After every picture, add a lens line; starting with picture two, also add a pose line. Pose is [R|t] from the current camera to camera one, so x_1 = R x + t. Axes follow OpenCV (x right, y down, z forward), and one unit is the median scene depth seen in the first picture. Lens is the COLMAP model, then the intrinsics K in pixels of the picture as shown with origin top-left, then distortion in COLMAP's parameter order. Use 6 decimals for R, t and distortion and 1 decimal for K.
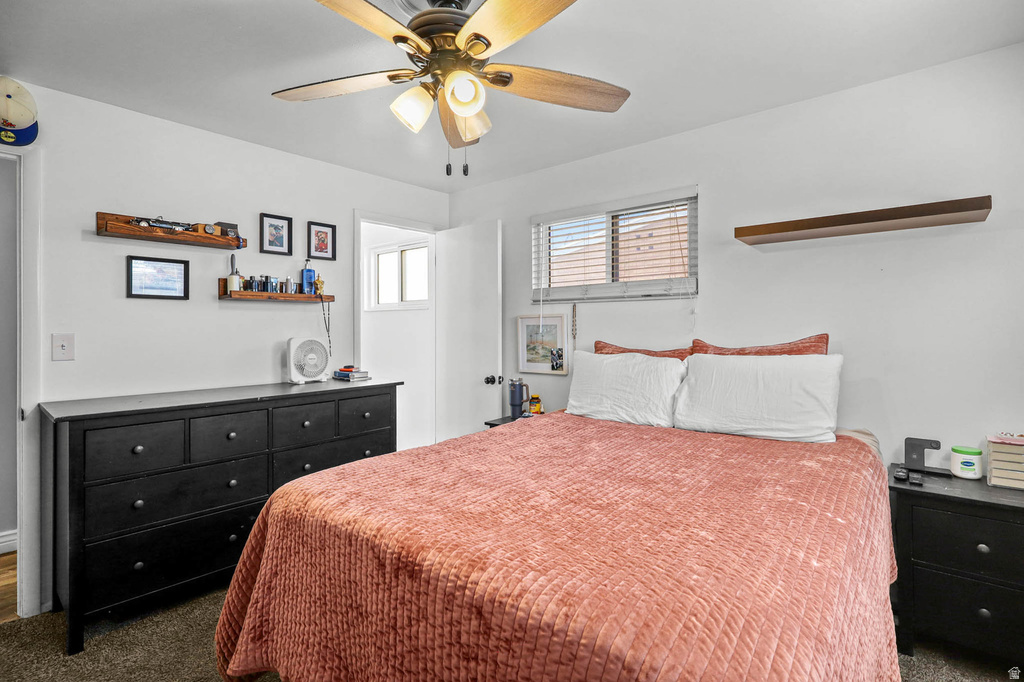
lens RADIAL K [[483.3, 0, 513.2], [0, 483.3, 330.7], [0, 0, 1]] dist [-0.003554, 0.001782]
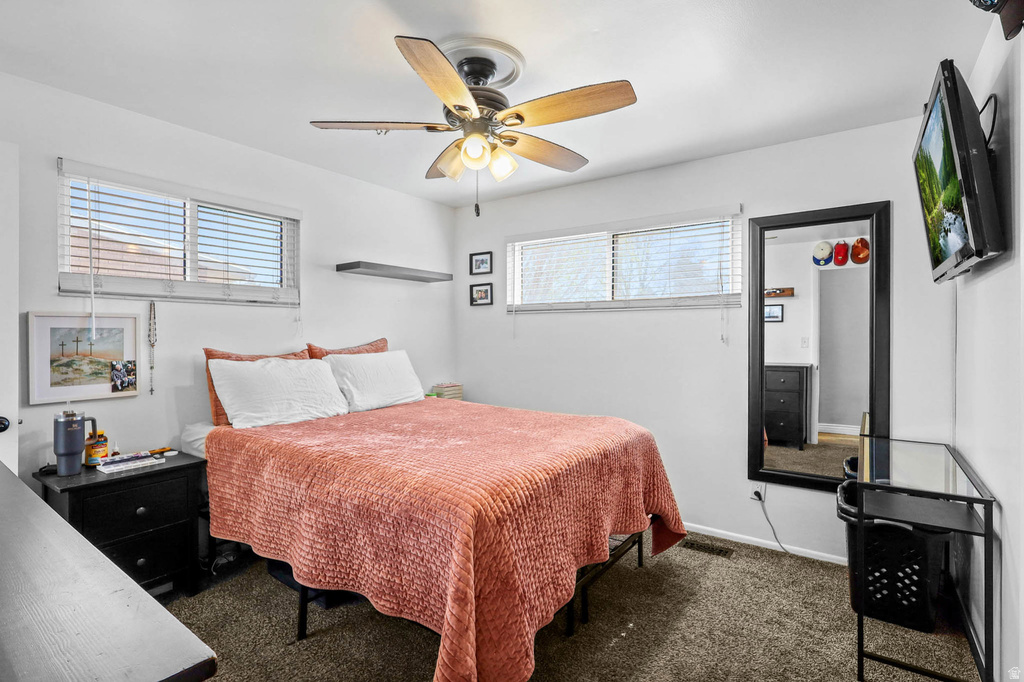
lens RADIAL K [[483.3, 0, 512.4], [0, 483.3, 339.7], [0, 0, 1]] dist [-0.003554, 0.001782]
pose [[-0.057086, -0.003242, 0.998364, -0.670530], [0.007793, 0.999963, 0.003693, 0.006746], [-0.998339, 0.007992, -0.057059, 0.461110]]
